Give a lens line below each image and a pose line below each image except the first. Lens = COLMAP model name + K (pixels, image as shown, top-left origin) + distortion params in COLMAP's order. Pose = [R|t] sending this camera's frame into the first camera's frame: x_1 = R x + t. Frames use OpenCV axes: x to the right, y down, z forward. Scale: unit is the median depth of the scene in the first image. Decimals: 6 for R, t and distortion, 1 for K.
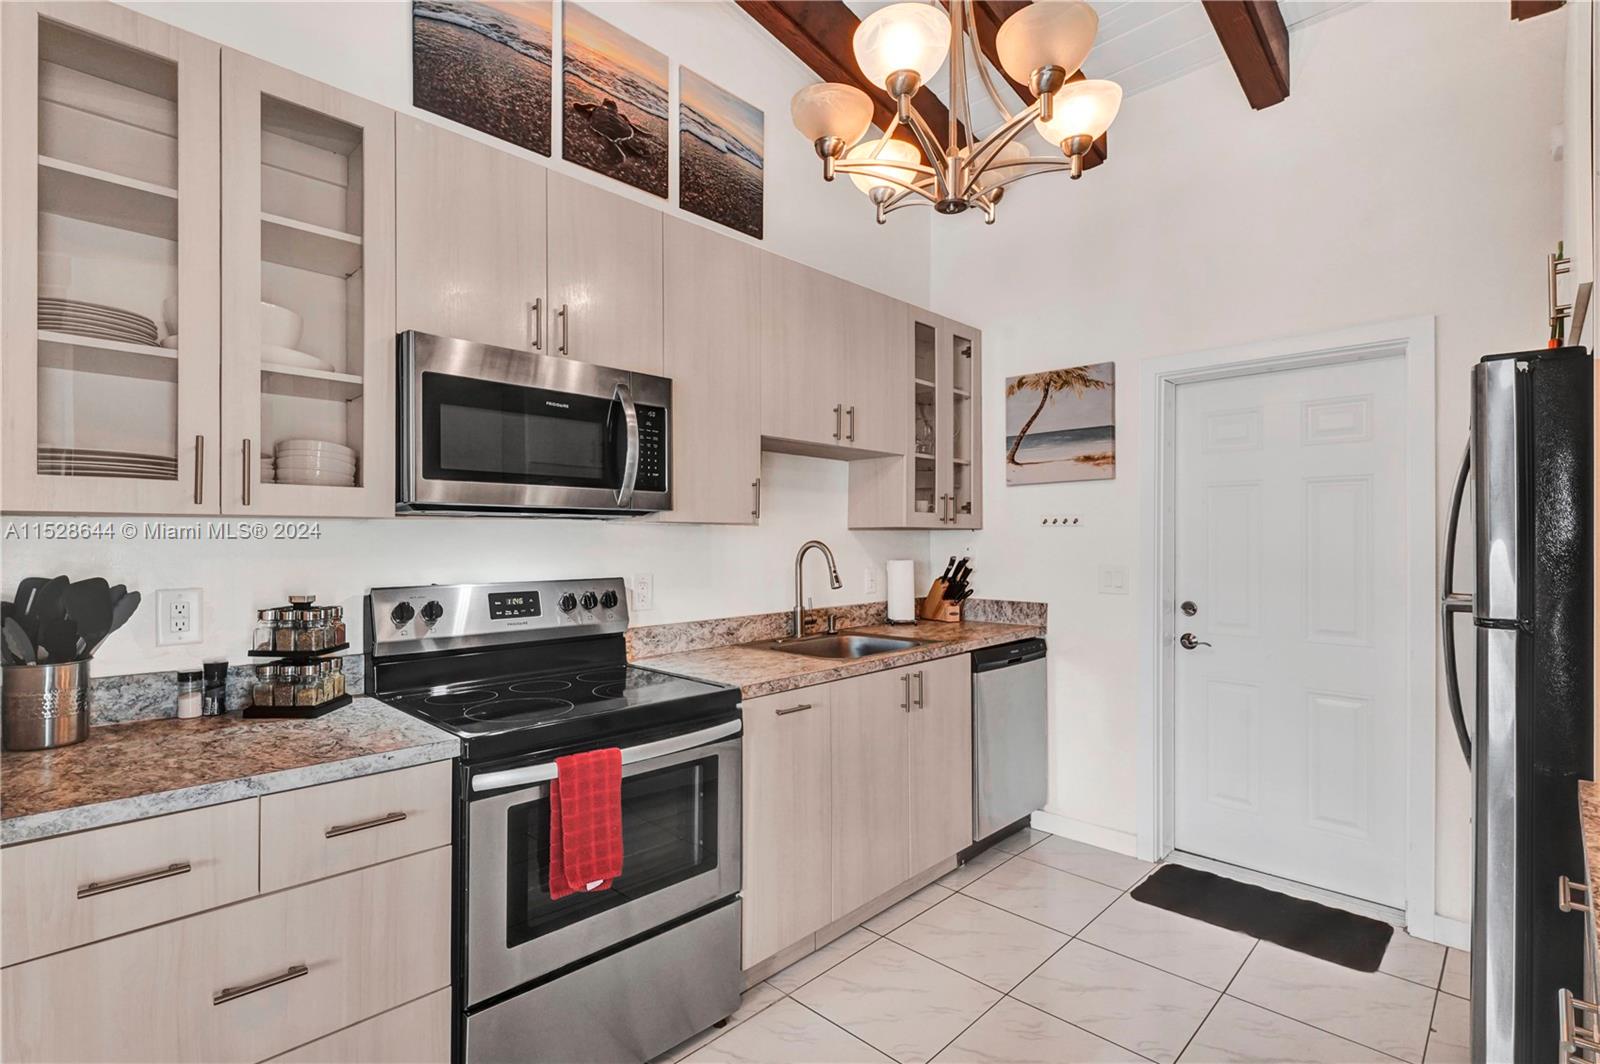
lens RADIAL K [[763.1, 0, 799.9], [0, 763.1, 539.9], [0, 0, 1]] dist [0.000735, 0.000258]
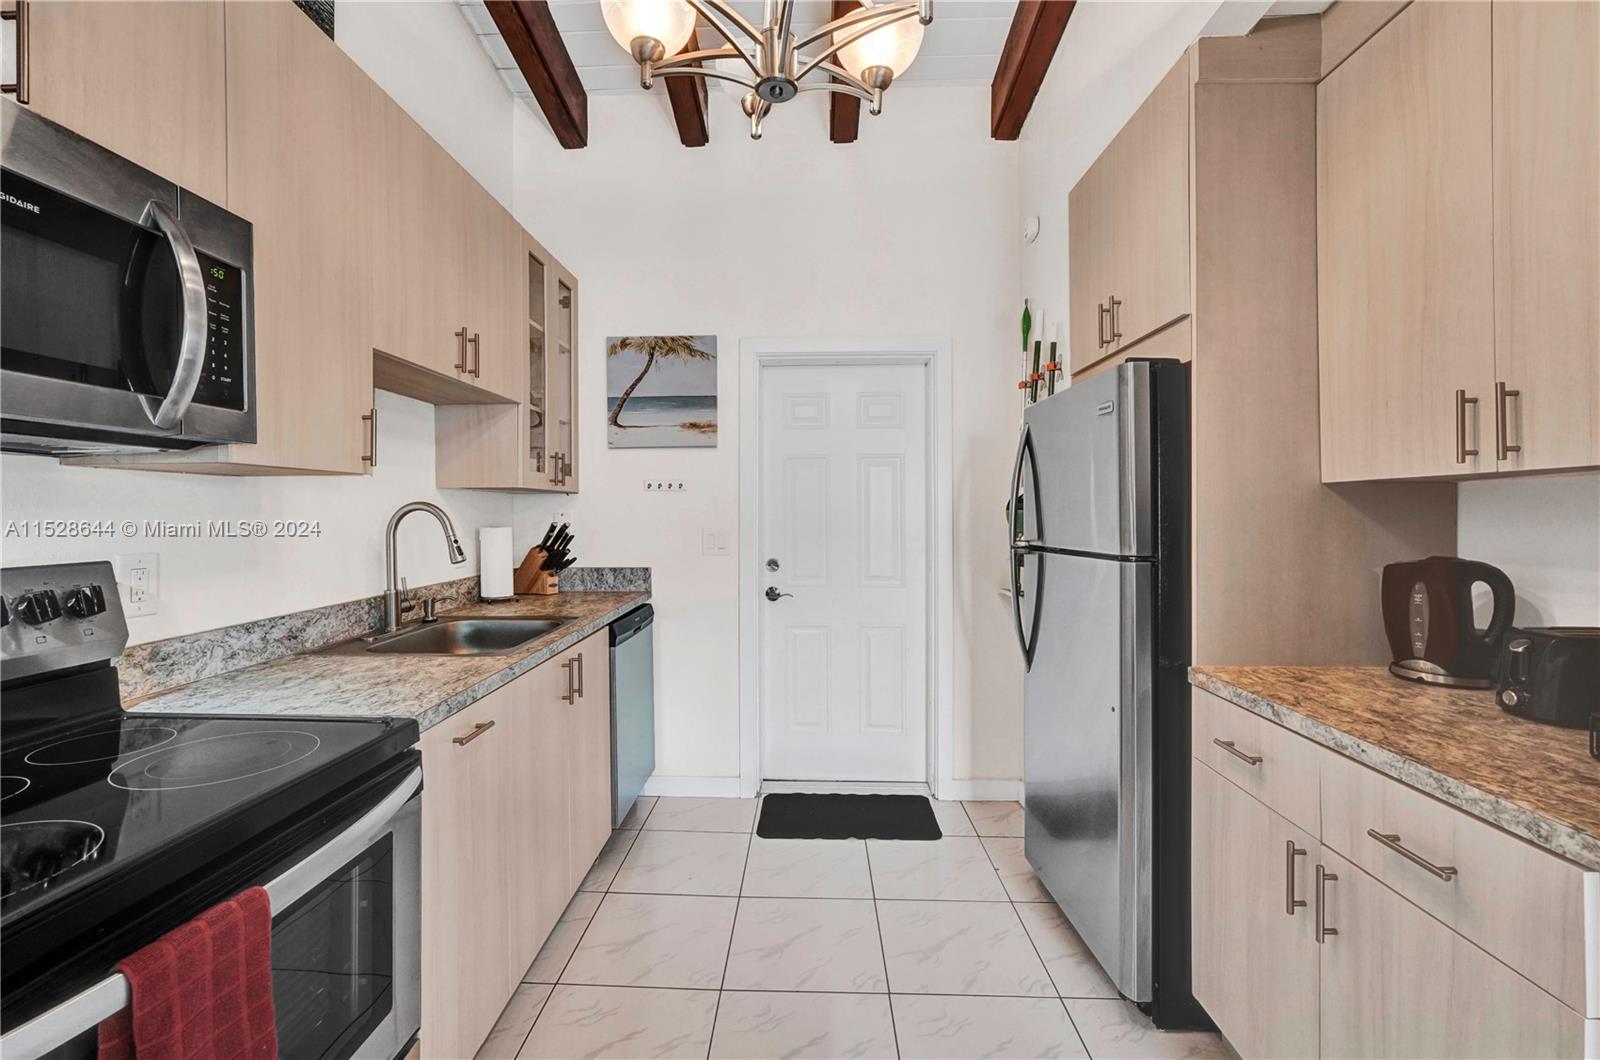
lens RADIAL K [[683.7, 0, 787.4], [0, 683.7, 514.3], [0, 0, 1]] dist [-0.001728, -0.000044]
pose [[0.746336, -0.004658, 0.665553, -0.162007], [0.003326, 0.999989, 0.003268, 0.012445], [-0.665561, -0.000225, 0.746343, 0.245527]]
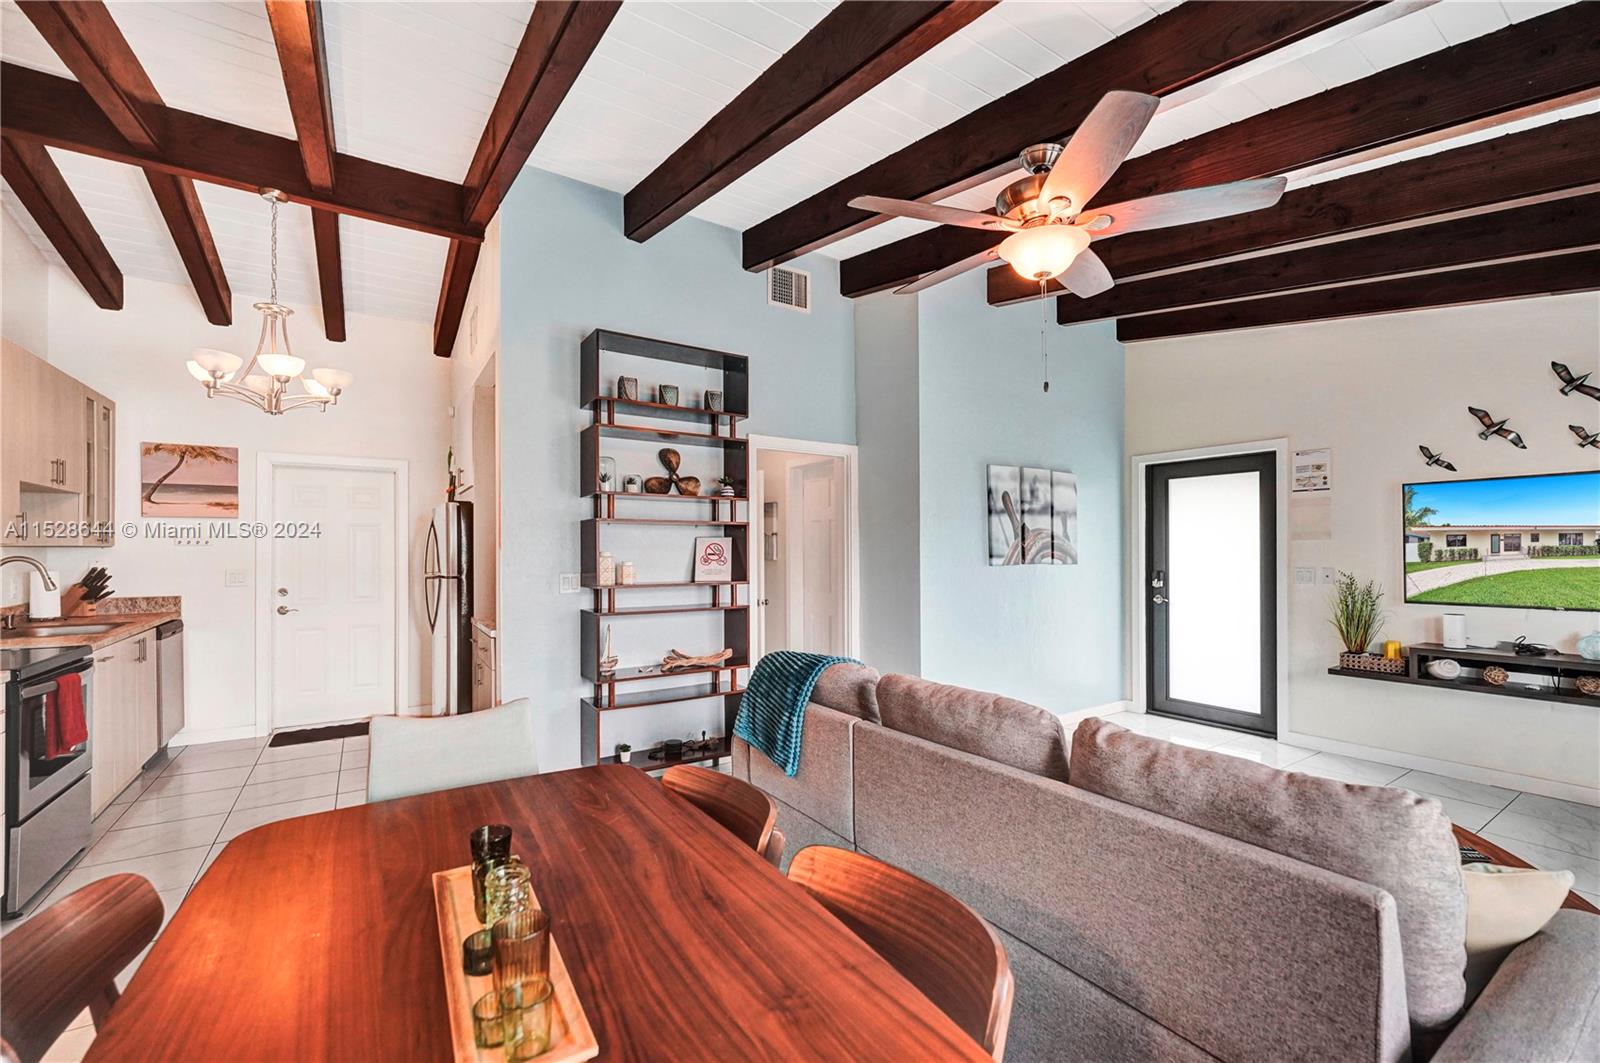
lens RADIAL K [[657.8, 0, 799.6], [0, 657.8, 547.6], [0, 0, 1]] dist [-0.001530, 0.000168]
pose [[0.216662, 0.004345, 0.976237, -0.798114], [0.004278, 0.999976, -0.005401, -0.001821], [-0.976237, 0.005346, 0.216639, -0.566761]]
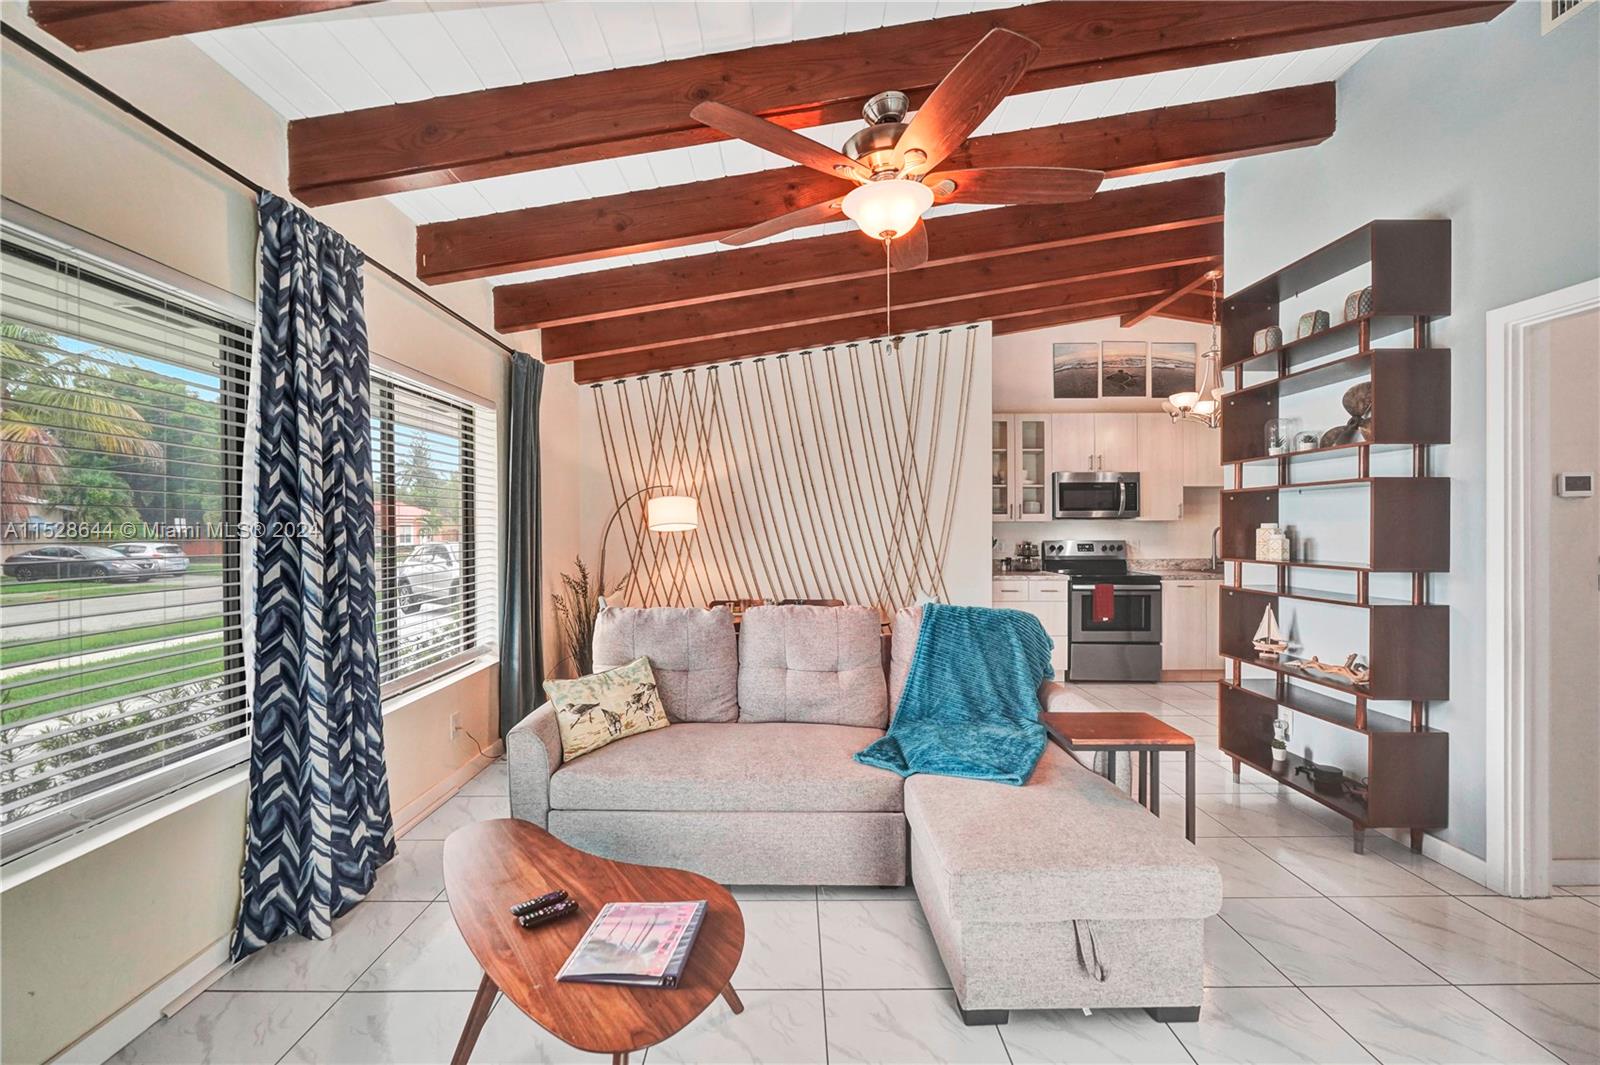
lens RADIAL K [[647.0, 0, 800.0], [0, 647.0, 532.5], [0, 0, 1]] dist [0.000767, 0.000076]
pose [[0.698727, -0.000317, -0.715388, 0.532571], [0.004682, 0.999981, 0.004129, 0.004573], [0.715373, -0.006235, 0.698715, -1.275687]]
